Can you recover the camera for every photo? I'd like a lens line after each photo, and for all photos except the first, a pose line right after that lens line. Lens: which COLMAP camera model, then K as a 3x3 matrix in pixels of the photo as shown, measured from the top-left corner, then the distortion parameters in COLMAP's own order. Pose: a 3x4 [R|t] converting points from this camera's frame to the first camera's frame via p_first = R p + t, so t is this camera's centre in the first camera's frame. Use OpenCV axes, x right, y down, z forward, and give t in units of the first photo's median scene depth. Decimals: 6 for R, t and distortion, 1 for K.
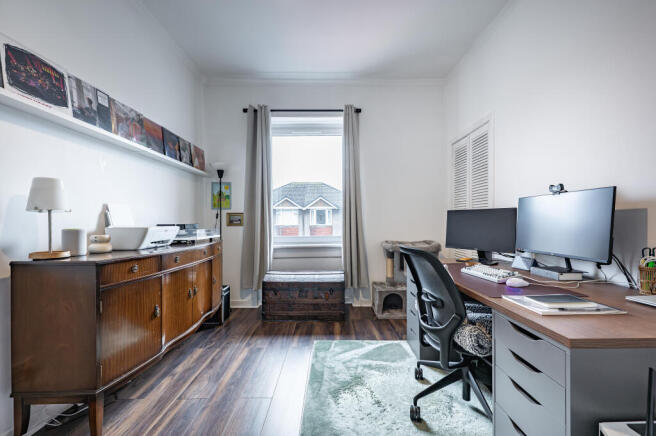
lens RADIAL K [[267.3, 0, 330.9], [0, 267.3, 224.0], [0, 0, 1]] dist [0.001382, 0.000466]
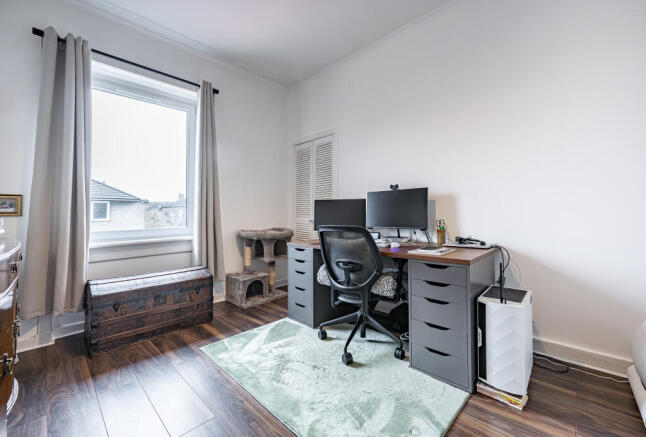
lens RADIAL K [[267.0, 0, 323.7], [0, 267.0, 212.7], [0, 0, 1]] dist [0.007515, 0.000259]
pose [[0.703227, -0.000390, 0.710965, -0.329111], [0.016351, 0.999744, -0.015625, 0.022043], [-0.710777, 0.022613, 0.703053, 0.093709]]
